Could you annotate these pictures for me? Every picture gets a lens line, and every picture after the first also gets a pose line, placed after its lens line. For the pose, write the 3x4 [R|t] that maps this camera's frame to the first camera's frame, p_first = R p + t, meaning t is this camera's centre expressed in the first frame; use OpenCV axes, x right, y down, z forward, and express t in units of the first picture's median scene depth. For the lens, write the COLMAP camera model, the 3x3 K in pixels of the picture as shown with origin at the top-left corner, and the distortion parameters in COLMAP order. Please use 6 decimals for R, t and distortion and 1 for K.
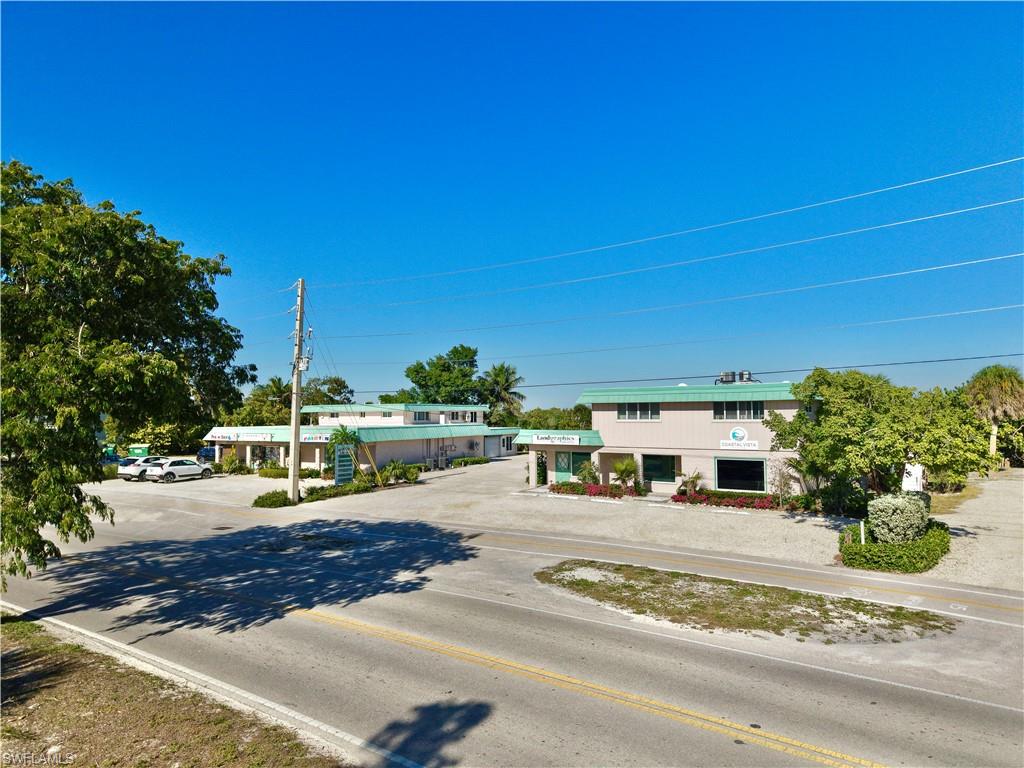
lens RADIAL K [[604.1, 0, 512.0], [0, 604.1, 384.0], [0, 0, 1]] dist [0.001469, -0.000566]
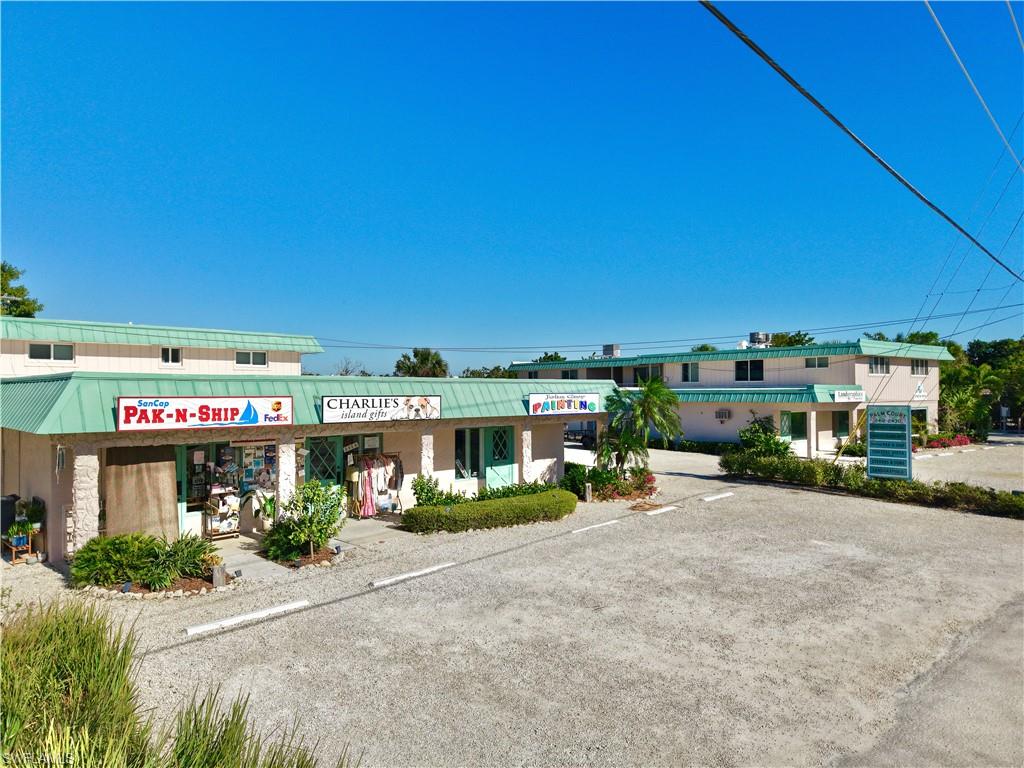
lens RADIAL K [[662.6, 0, 512.0], [0, 662.6, 384.0], [0, 0, 1]] dist [-0.001658, -0.004939]
pose [[0.189599, 0.019429, 0.981669, -0.840657], [-0.040634, 0.999103, -0.011926, 0.099110], [-0.981020, -0.037628, 0.190218, 1.208374]]
